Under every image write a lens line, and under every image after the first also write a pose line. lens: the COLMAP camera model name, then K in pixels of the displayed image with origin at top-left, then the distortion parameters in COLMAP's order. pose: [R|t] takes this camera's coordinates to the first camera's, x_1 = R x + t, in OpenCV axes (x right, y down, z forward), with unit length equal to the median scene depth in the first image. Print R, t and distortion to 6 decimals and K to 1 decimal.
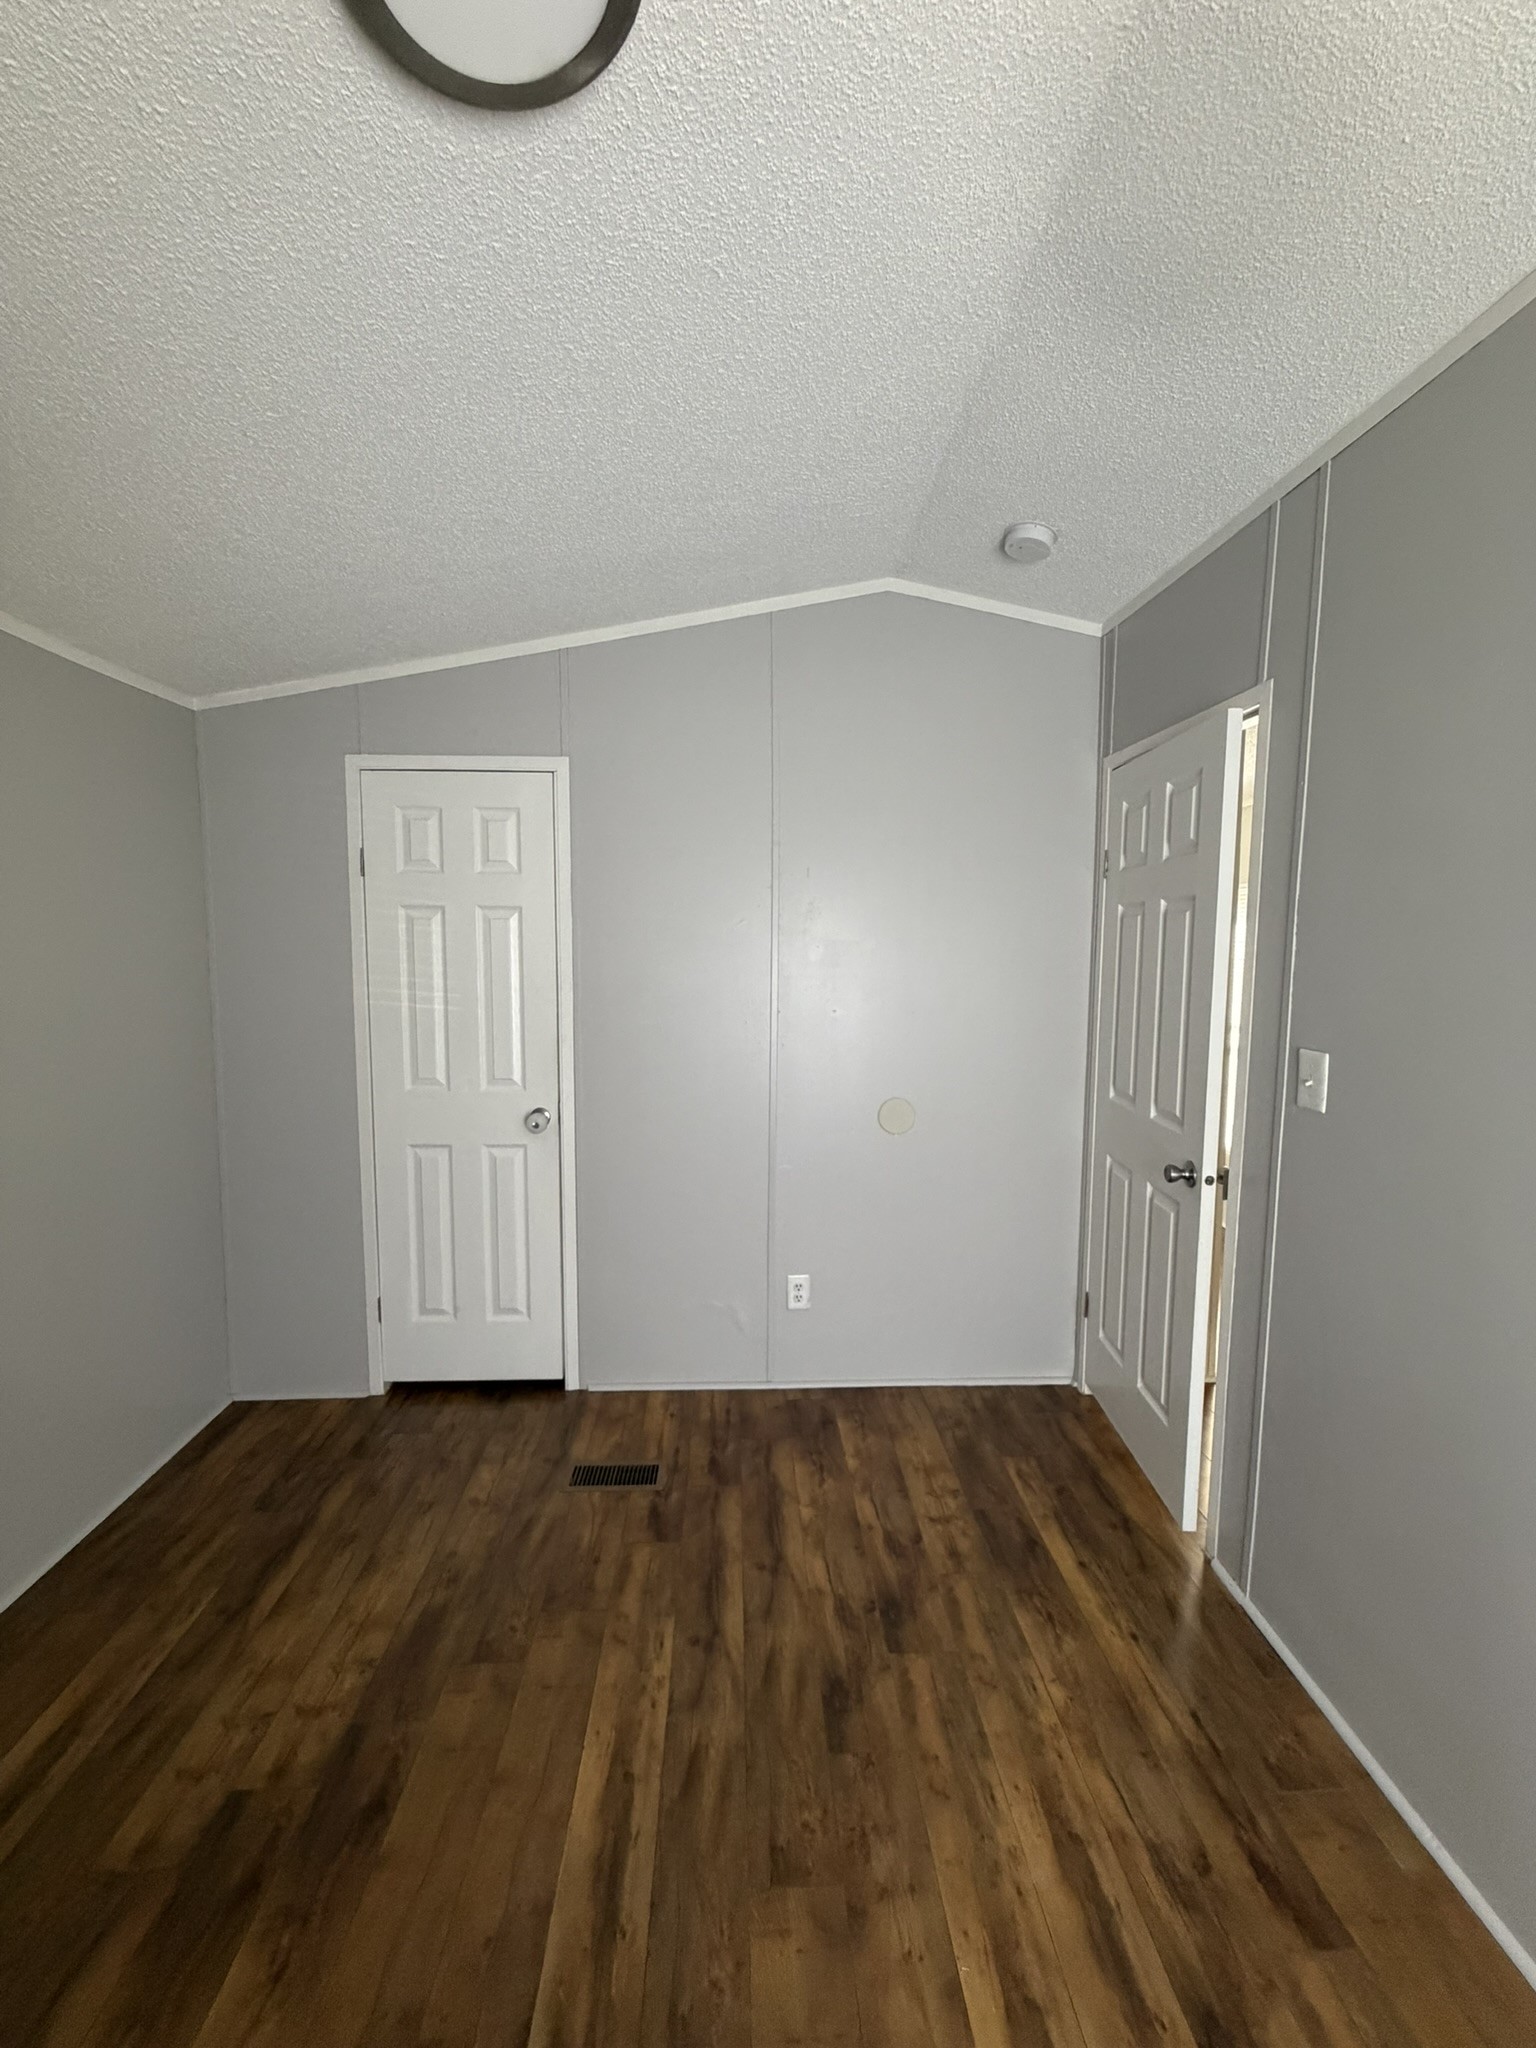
lens RADIAL K [[830.2, 0, 764.0], [0, 830.2, 1017.9], [0, 0, 1]] dist [0.014716, 0.000156]
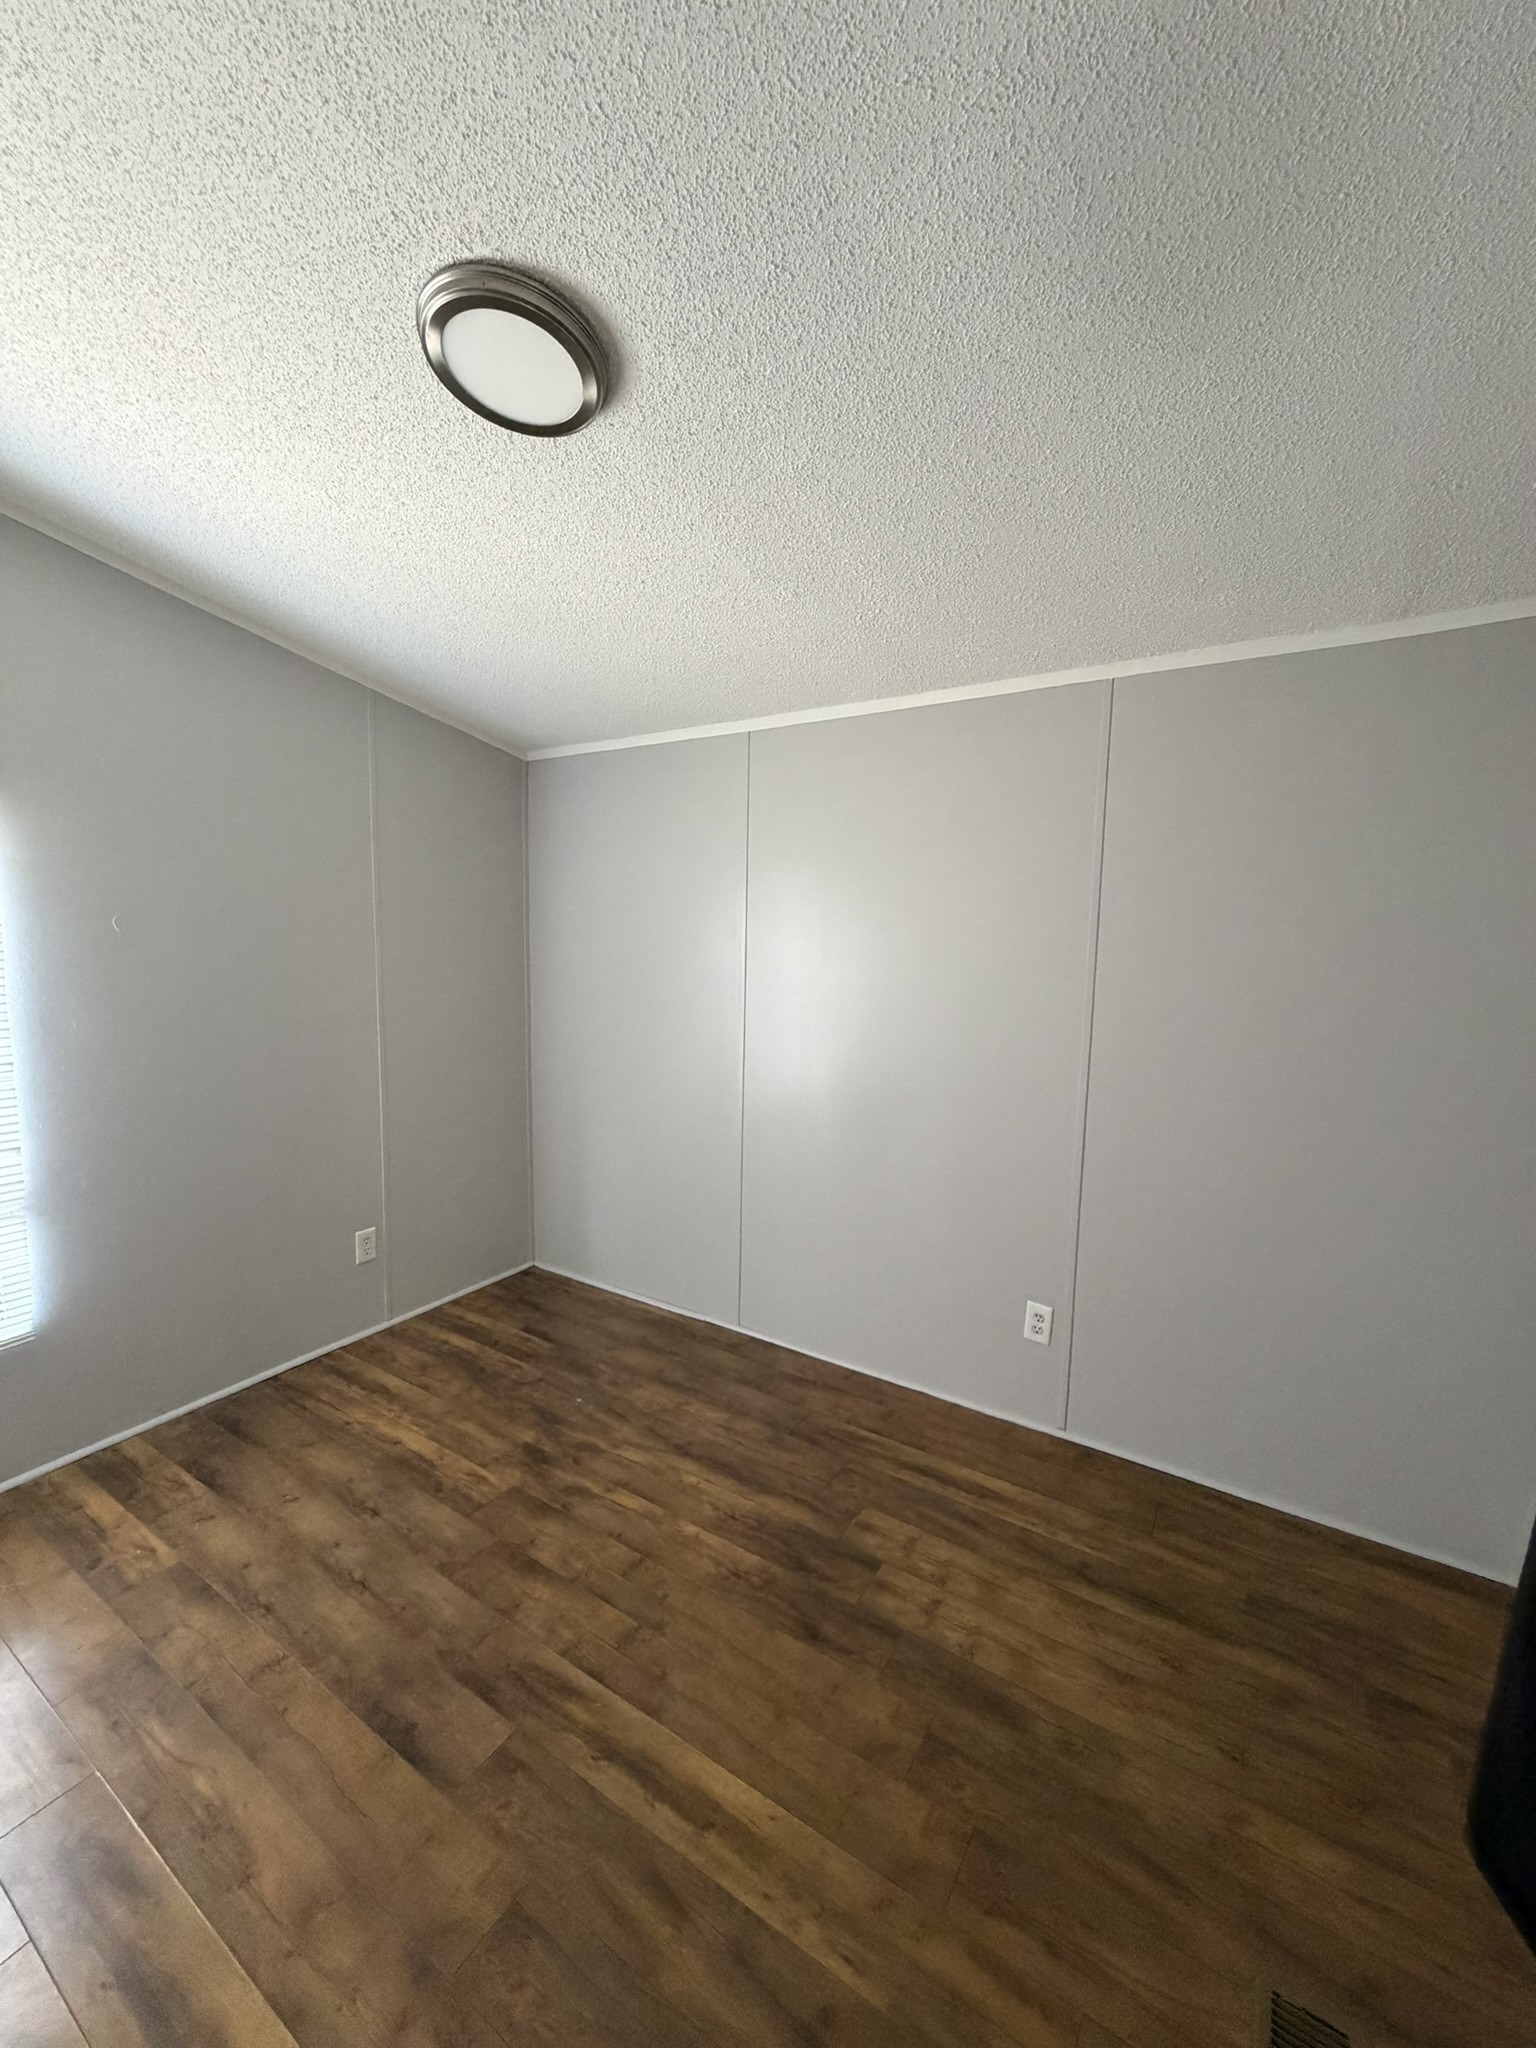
lens RADIAL K [[830.2, 0, 755.6], [0, 830.2, 1031.0], [0, 0, 1]] dist [0.014716, 0.000156]
pose [[-0.577995, 0.083333, -0.811774, 0.467868], [-0.082973, 0.983615, 0.160051, -0.106799], [0.811811, 0.159864, -0.561610, 1.365845]]
